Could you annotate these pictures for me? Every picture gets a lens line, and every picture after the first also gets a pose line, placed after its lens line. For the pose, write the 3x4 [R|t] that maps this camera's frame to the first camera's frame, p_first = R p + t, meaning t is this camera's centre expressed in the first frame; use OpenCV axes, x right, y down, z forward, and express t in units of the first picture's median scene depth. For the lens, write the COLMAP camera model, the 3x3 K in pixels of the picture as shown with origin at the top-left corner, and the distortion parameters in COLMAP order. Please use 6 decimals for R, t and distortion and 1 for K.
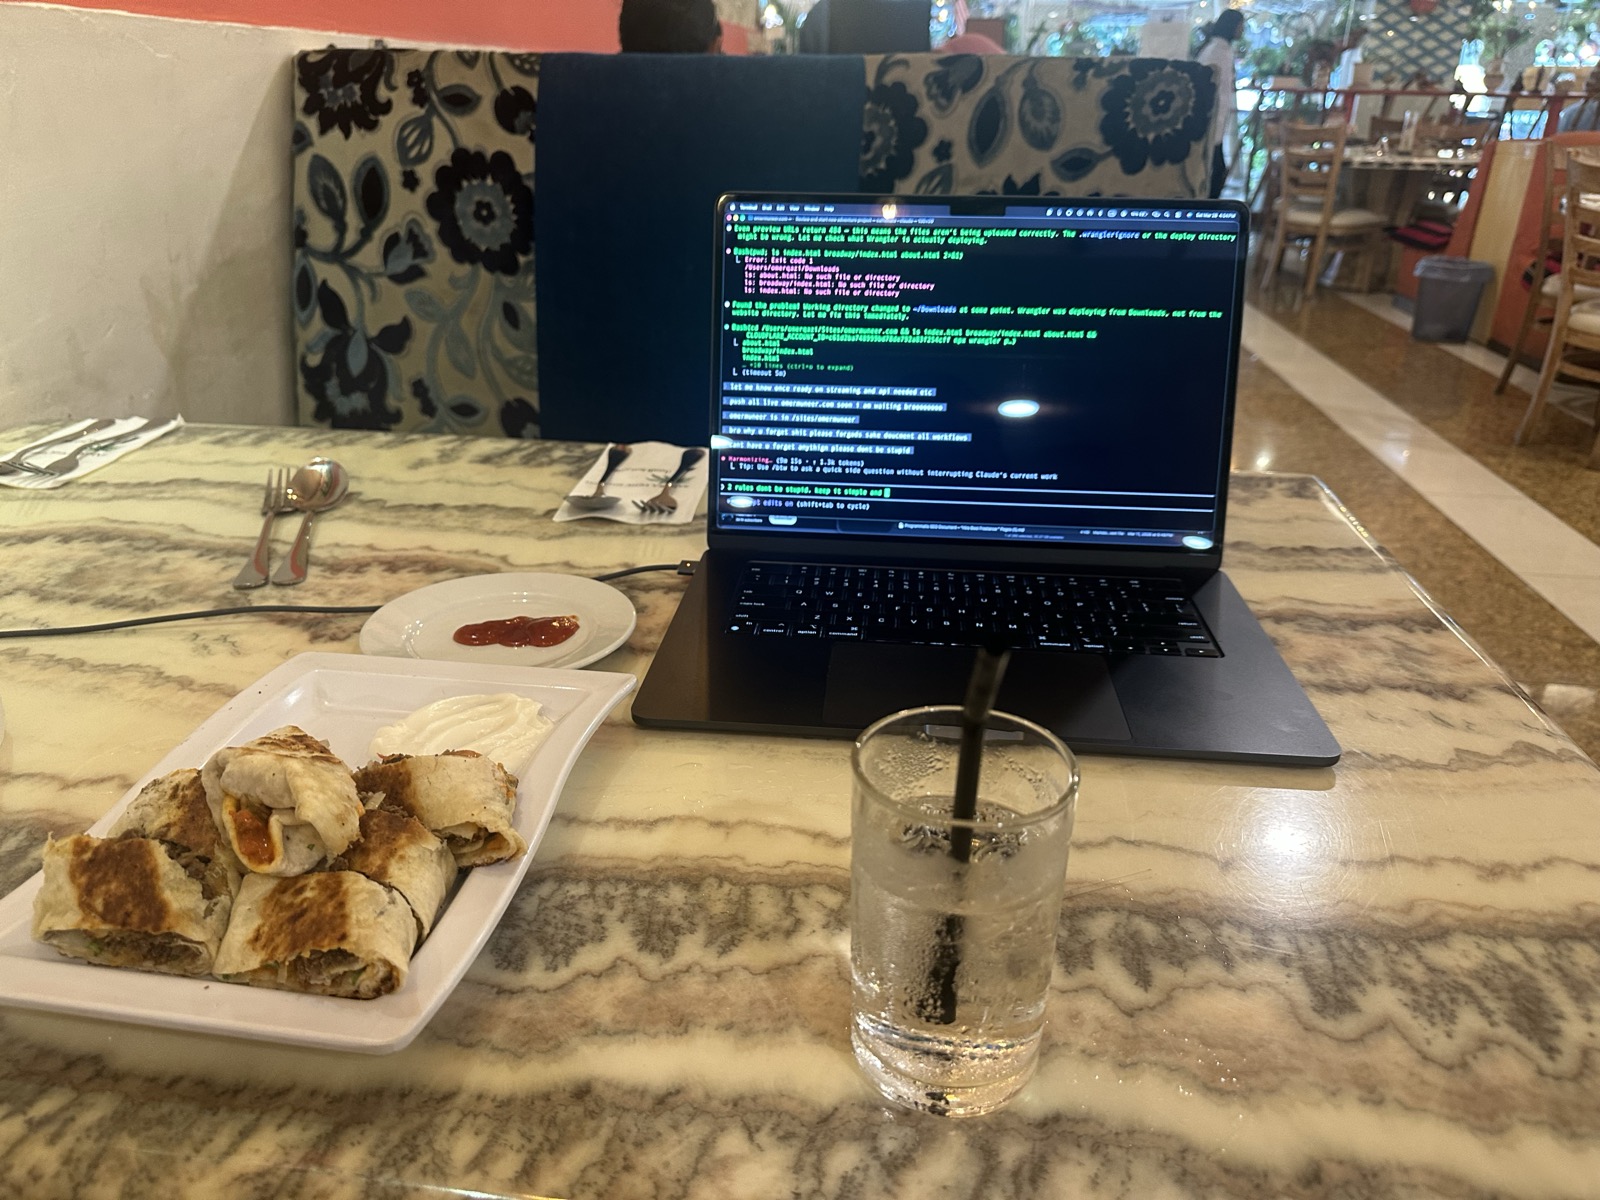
lens RADIAL K [[1138.7, 0, 794.3], [0, 1138.7, 599.9], [0, 0, 1]] dist [0.006029, -0.024655]
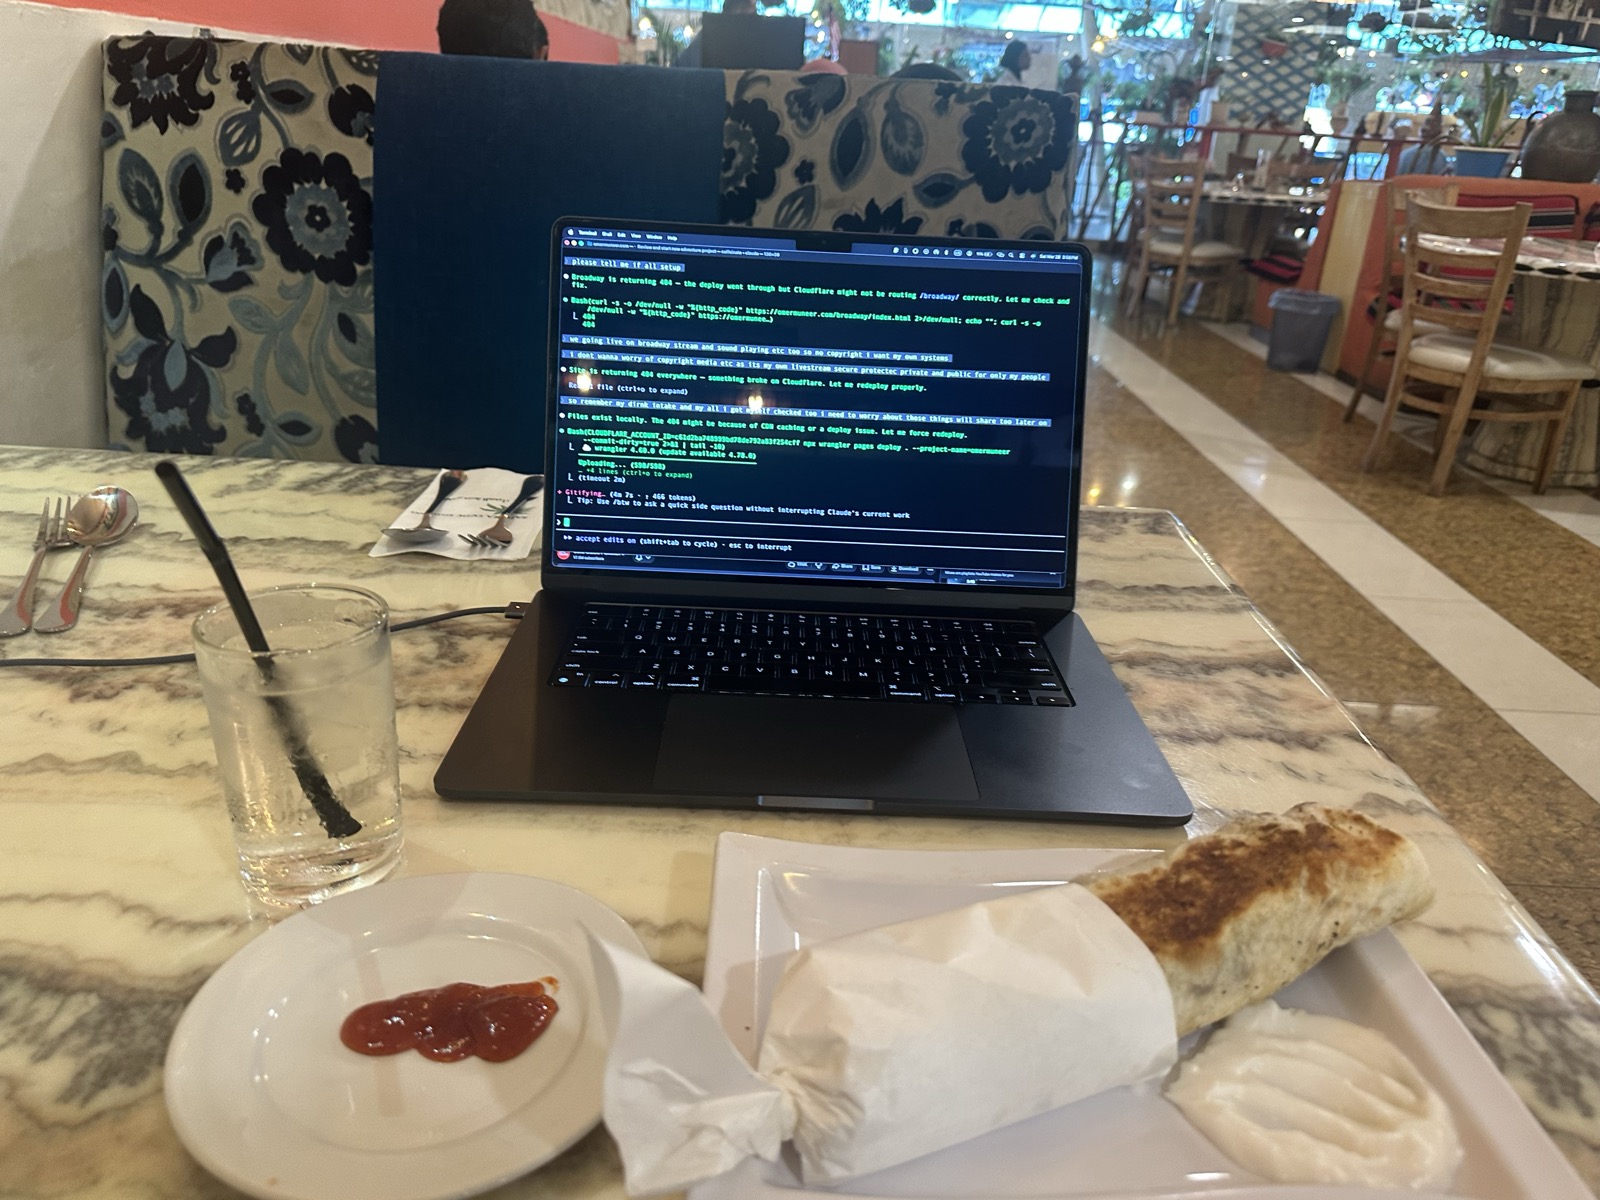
lens RADIAL K [[1144.6, 0, 800.0], [0, 1144.6, 600.0], [0, 0, 1]] dist [0.025305, -0.040734]
pose [[0.994068, -0.002544, 0.108729, 0.024920], [0.004244, 0.999872, -0.015412, -0.016352], [-0.108675, 0.015782, 0.993952, 0.038855]]
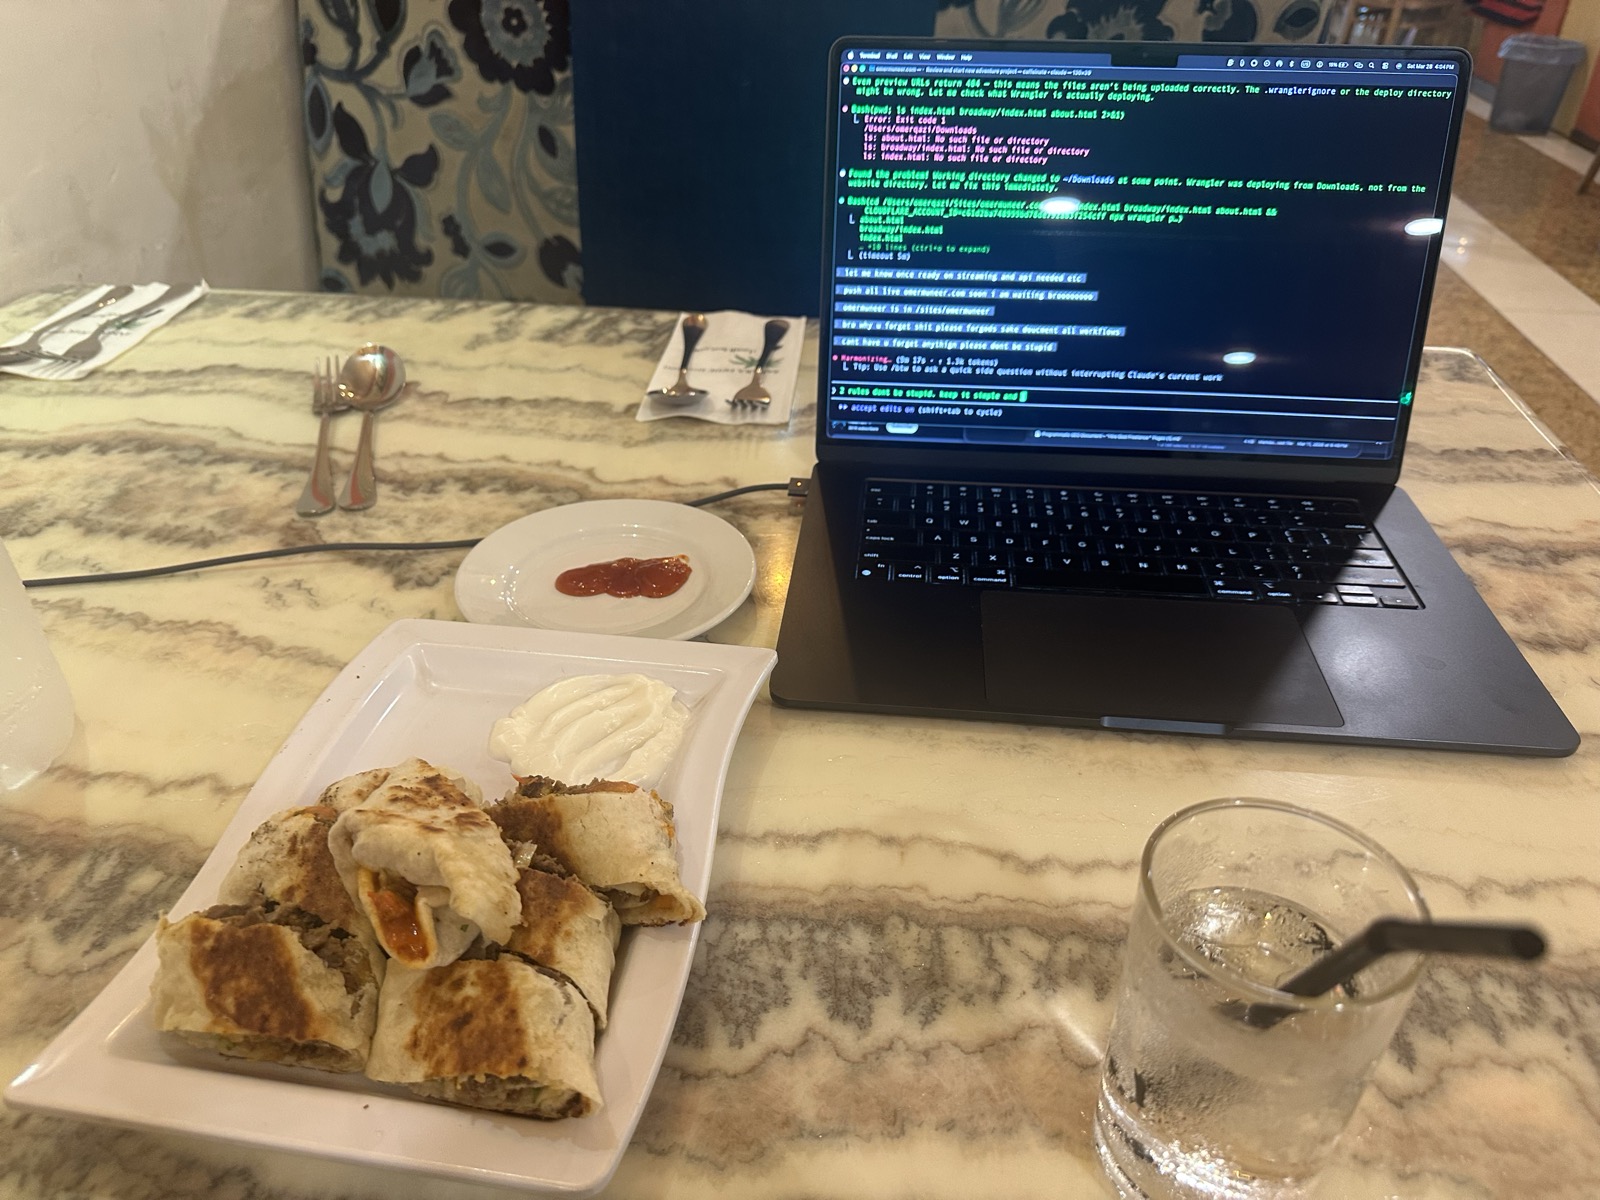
lens RADIAL K [[1138.7, 0, 794.3], [0, 1138.7, 599.9], [0, 0, 1]] dist [0.006029, -0.024655]
pose [[0.999916, -0.003197, -0.012566, -0.065188], [0.005322, 0.984934, 0.172851, -0.071083], [0.011824, -0.172903, 0.984868, 0.078271]]
